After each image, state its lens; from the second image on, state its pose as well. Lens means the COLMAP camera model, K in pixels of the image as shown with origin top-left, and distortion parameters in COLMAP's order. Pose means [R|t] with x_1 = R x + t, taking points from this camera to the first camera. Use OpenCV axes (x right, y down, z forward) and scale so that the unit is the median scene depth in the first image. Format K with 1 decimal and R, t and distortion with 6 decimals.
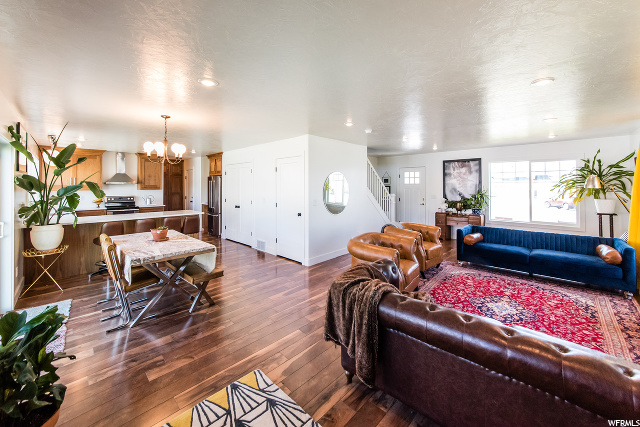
lens RADIAL K [[287.0, 0, 320.9], [0, 287.0, 179.8], [0, 0, 1]] dist [-0.002491, -0.000249]
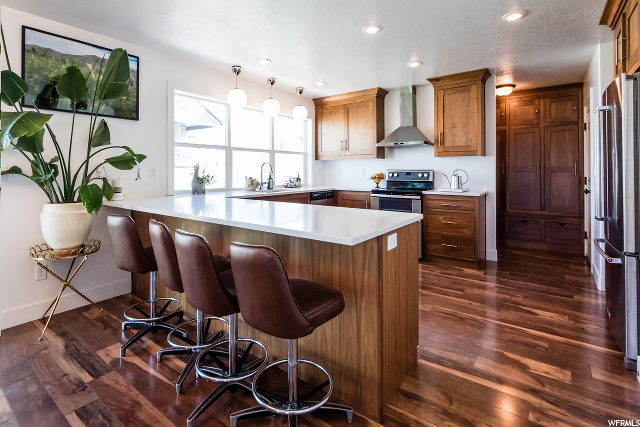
lens RADIAL K [[325.8, 0, 288.0], [0, 325.8, 167.1], [0, 0, 1]] dist [-0.002542, 0.000260]
pose [[0.169728, -0.001926, -0.985489, -0.230430], [0.013519, 0.999909, 0.000374, 0.074662], [0.985398, -0.013386, 0.169739, 1.042218]]
